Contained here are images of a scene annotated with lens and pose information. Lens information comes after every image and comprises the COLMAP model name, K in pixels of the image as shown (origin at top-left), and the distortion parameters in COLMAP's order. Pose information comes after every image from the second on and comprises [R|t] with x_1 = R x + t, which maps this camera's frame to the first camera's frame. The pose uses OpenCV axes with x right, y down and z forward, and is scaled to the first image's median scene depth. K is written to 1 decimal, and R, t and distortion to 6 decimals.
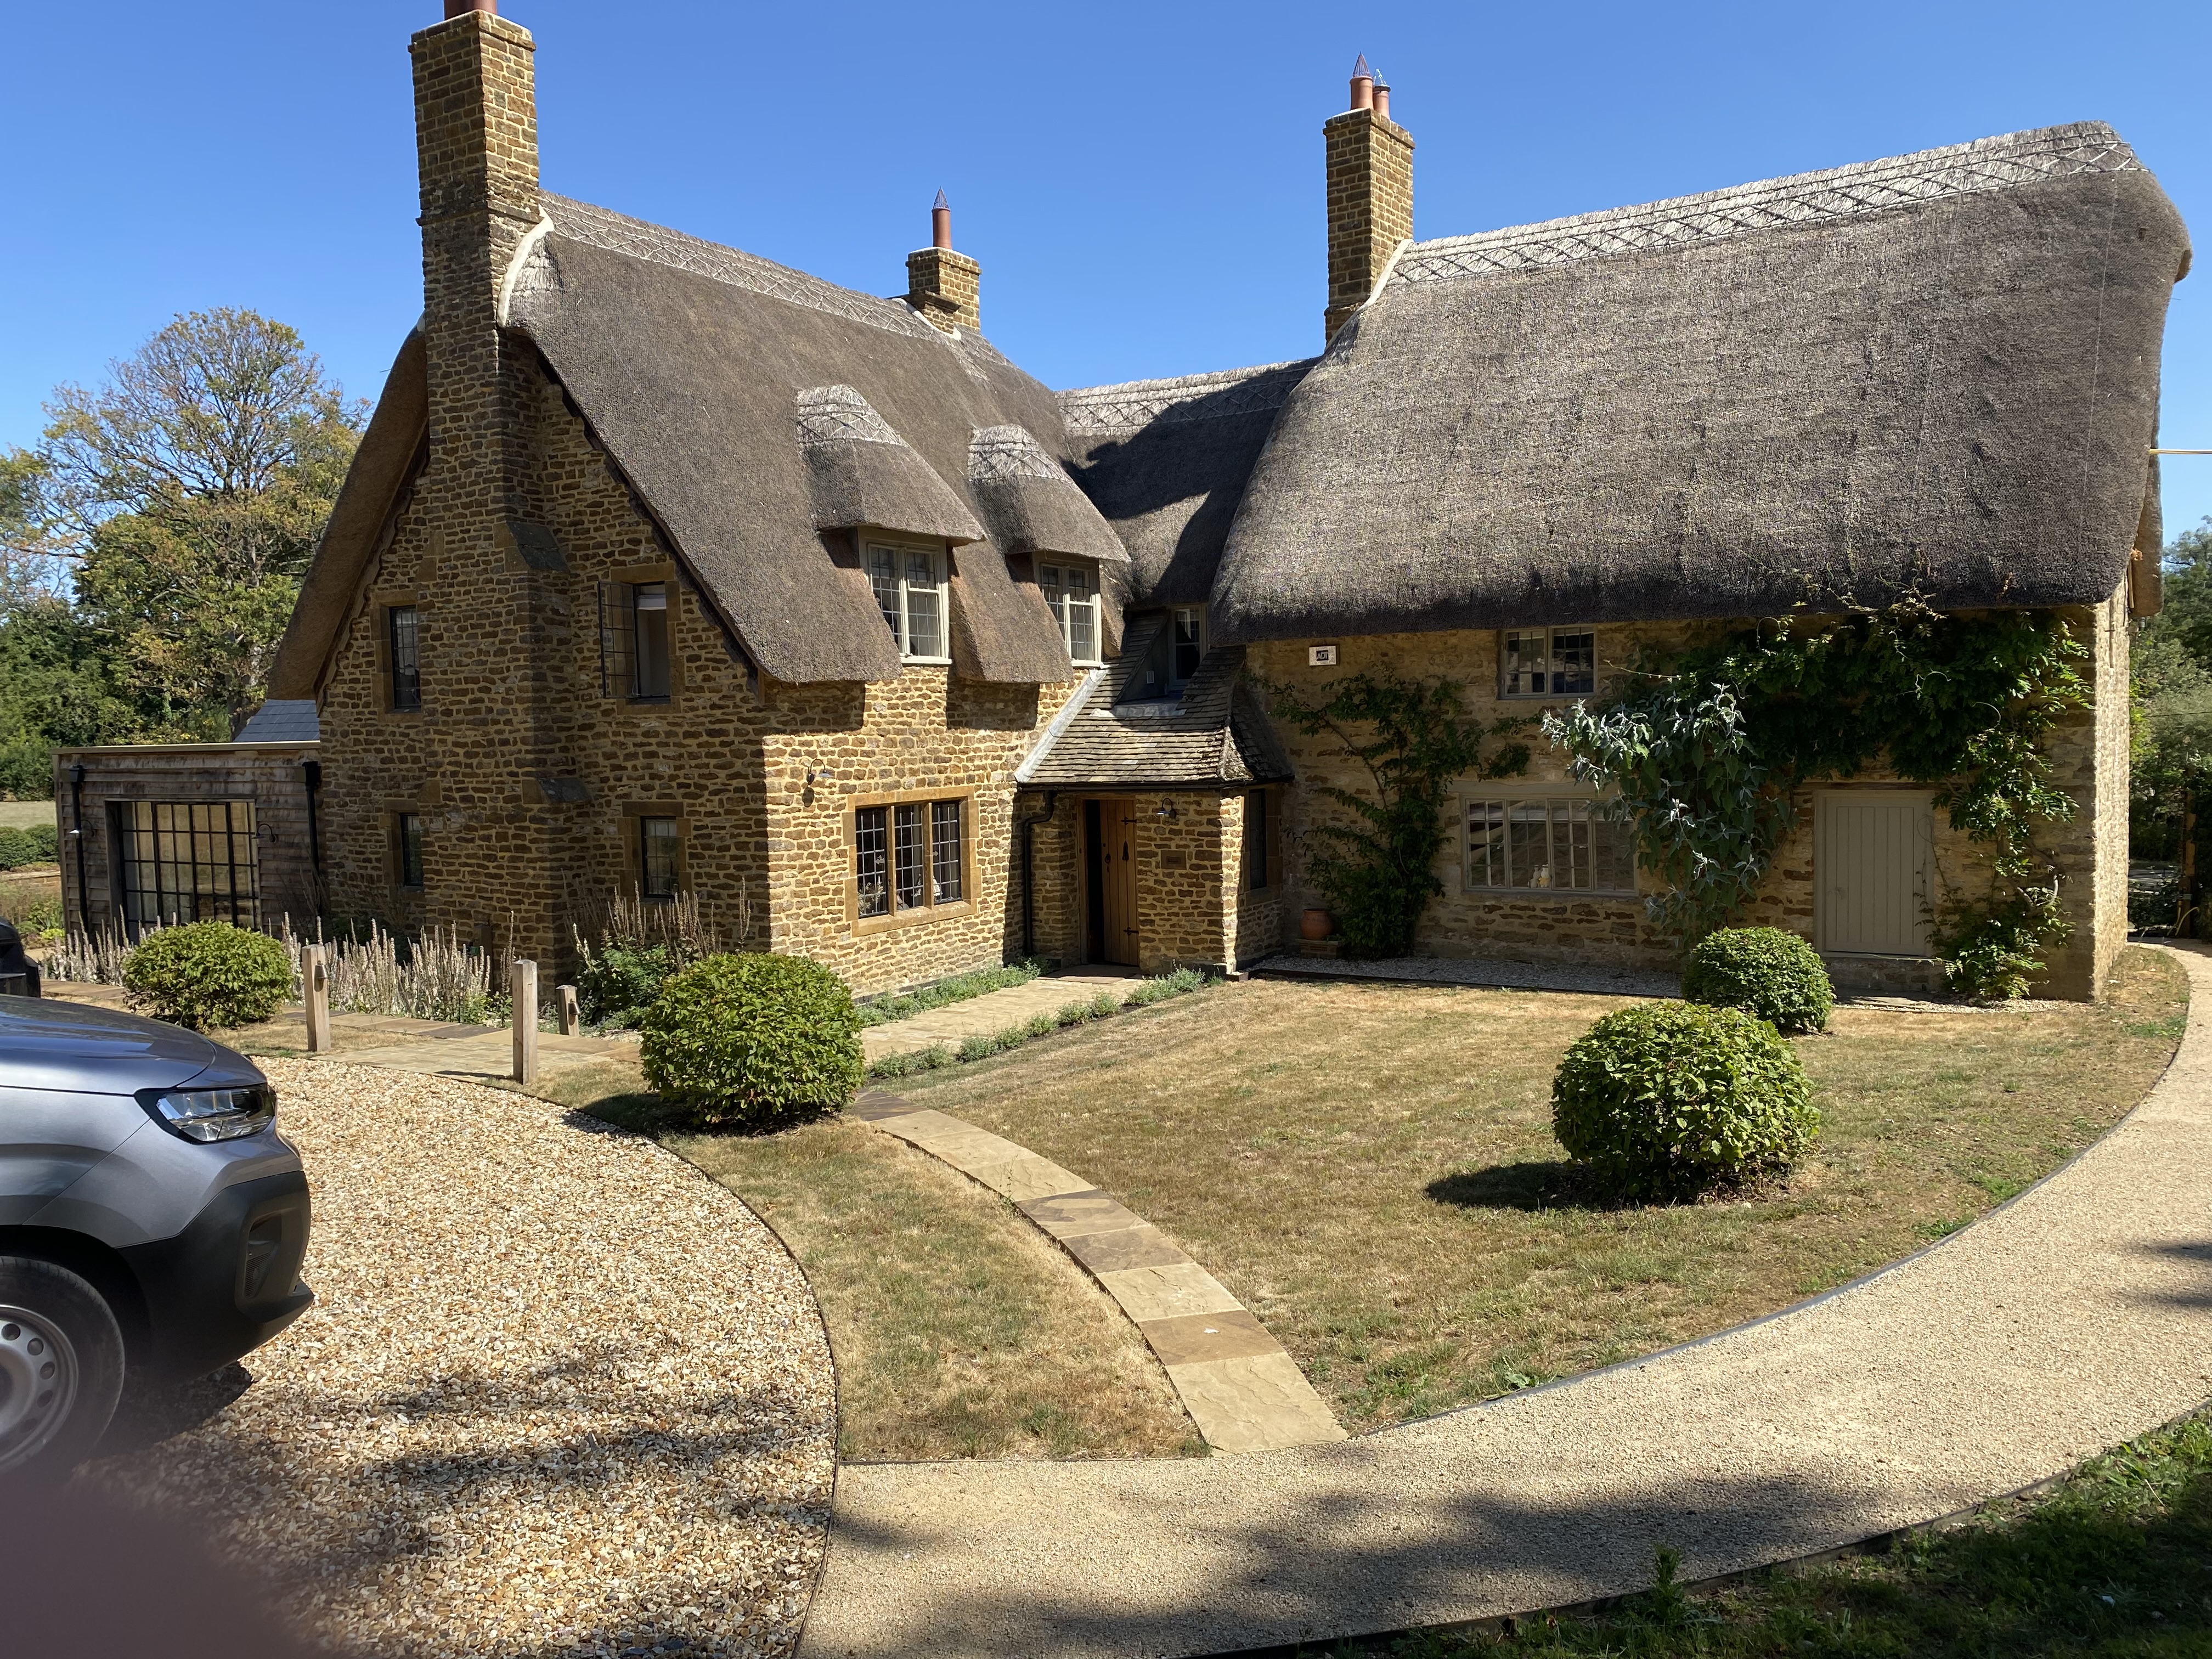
lens RADIAL K [[1677.9, 0, 1105.5], [0, 1677.9, 829.1], [0, 0, 1]] dist [0.034545, -0.024143]
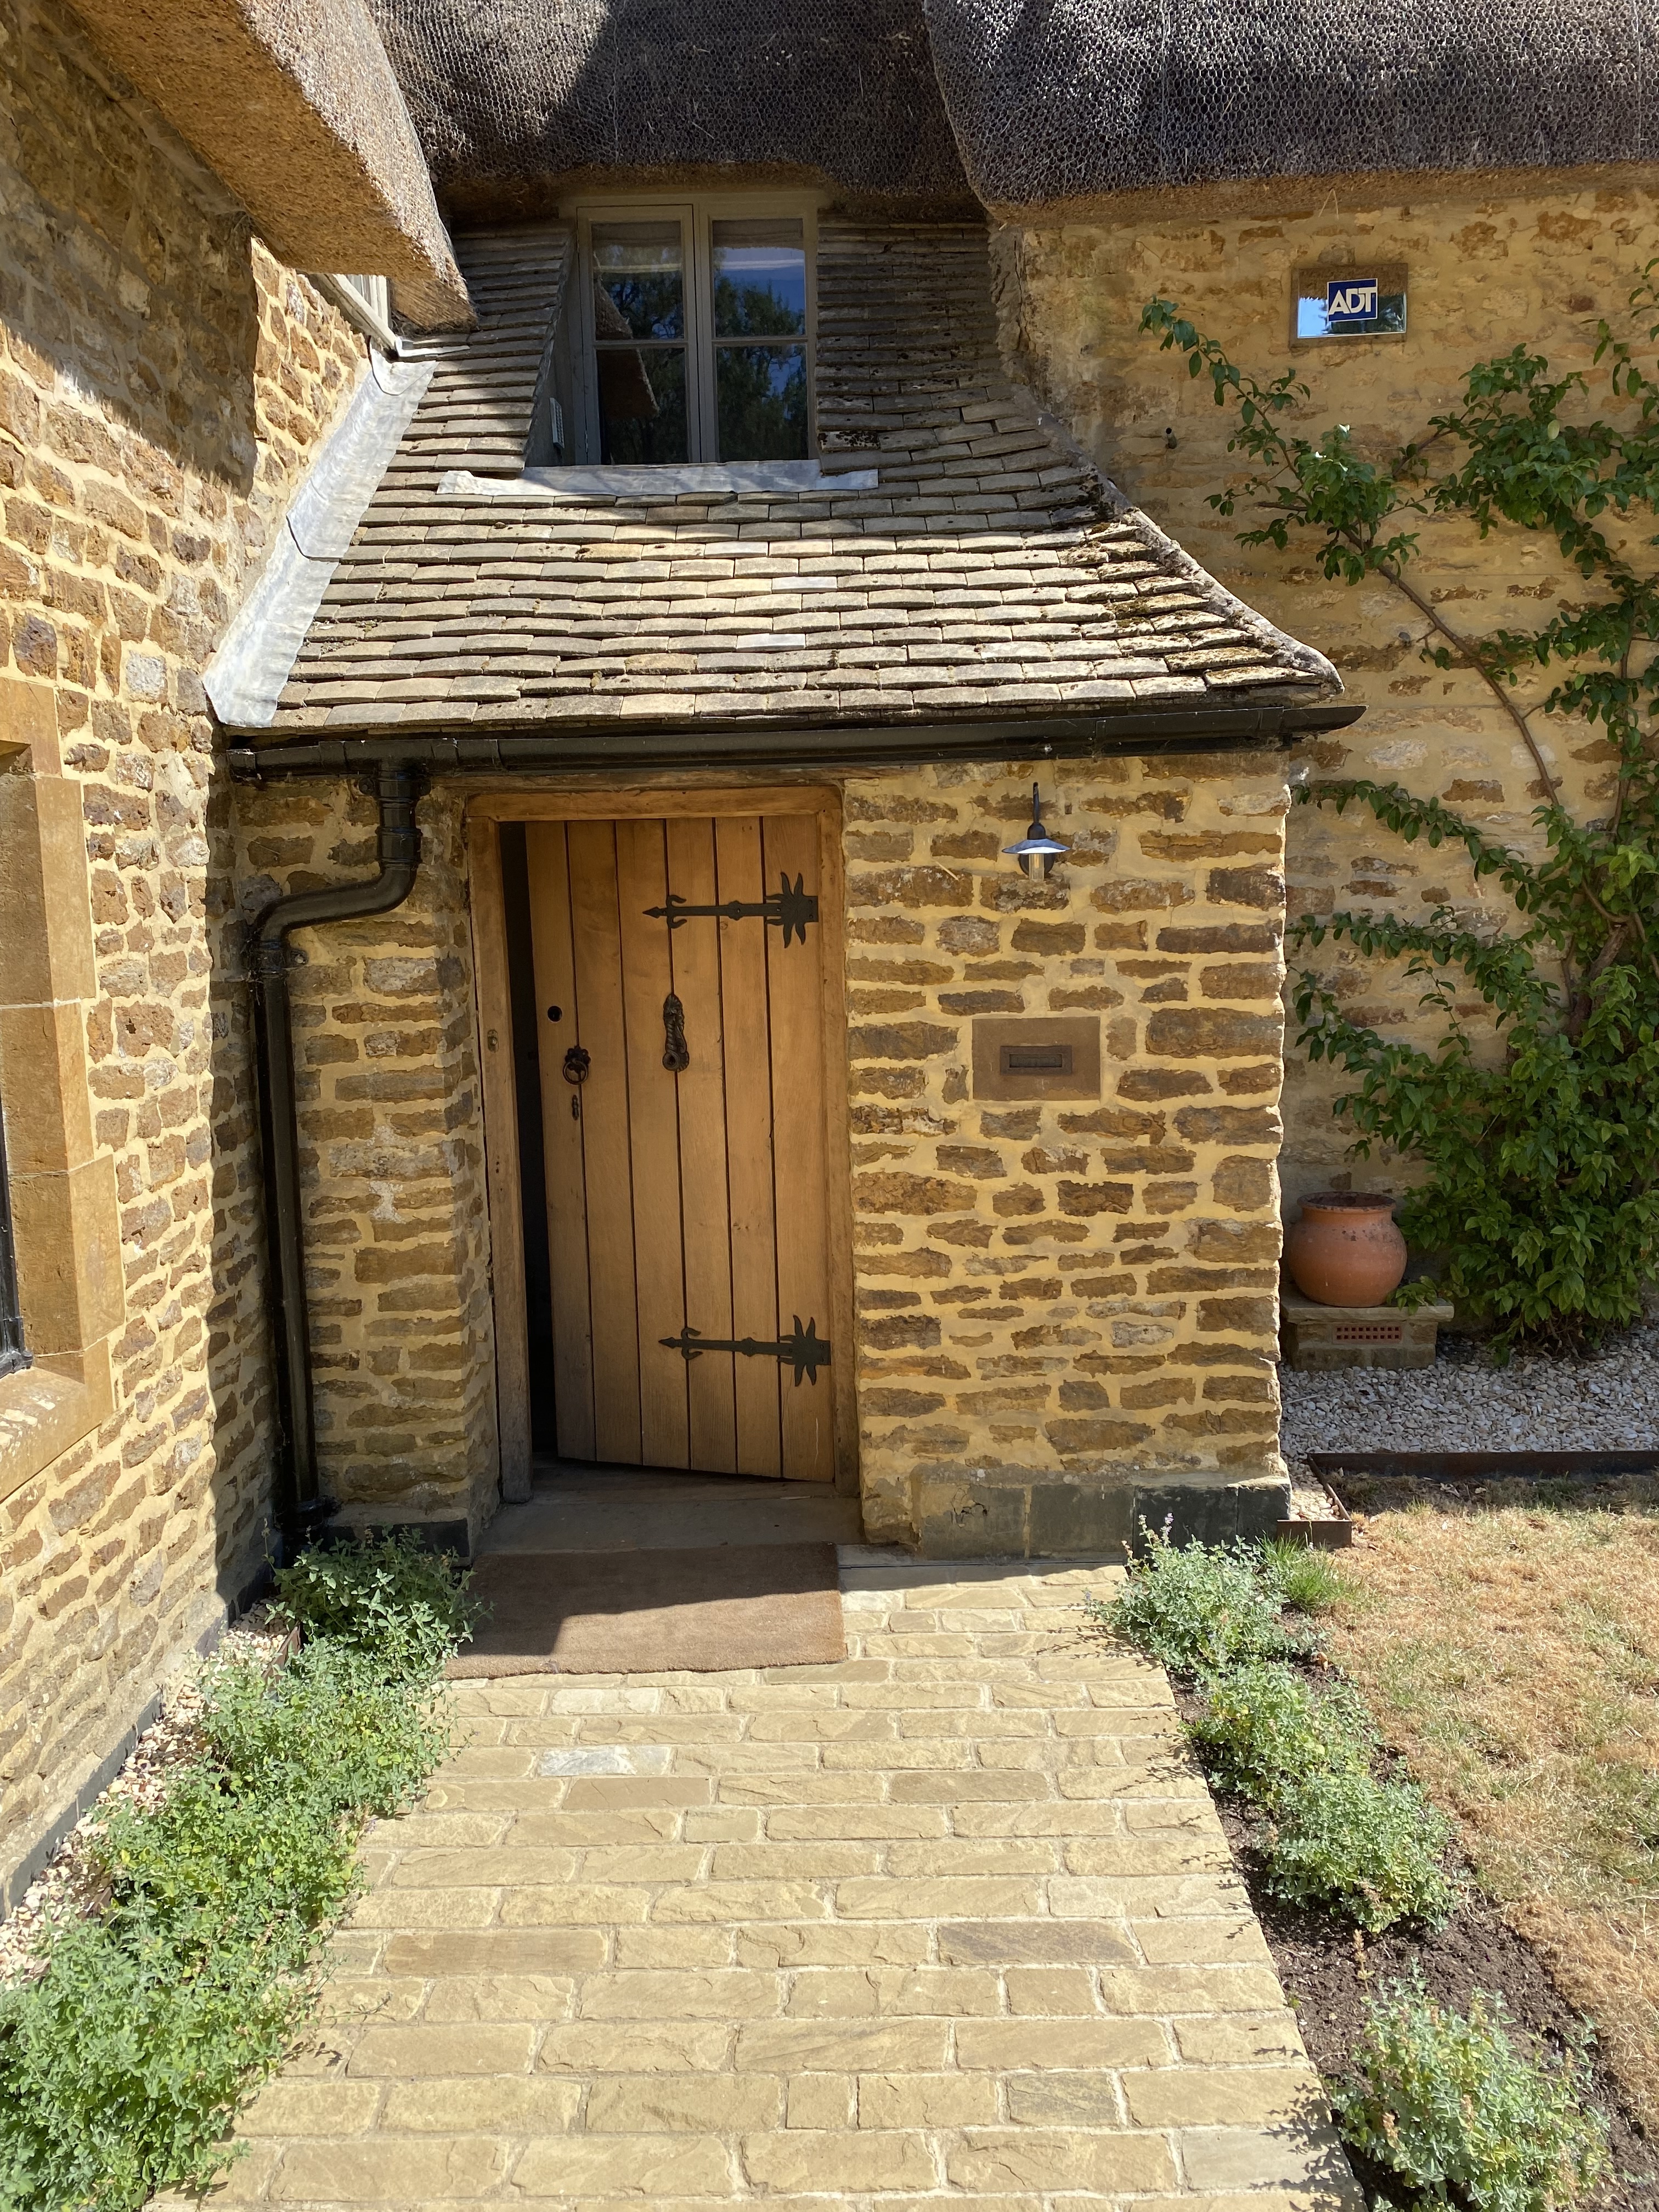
lens RADIAL K [[1677.9, 0, 832.7], [0, 1677.9, 1097.5], [0, 0, 1]] dist [0.034545, -0.024143]
pose [[0.850423, -0.069361, 0.521508, -0.104247], [0.036658, 0.996674, 0.072780, 0.005813], [-0.524821, -0.042776, 0.850137, 0.817194]]
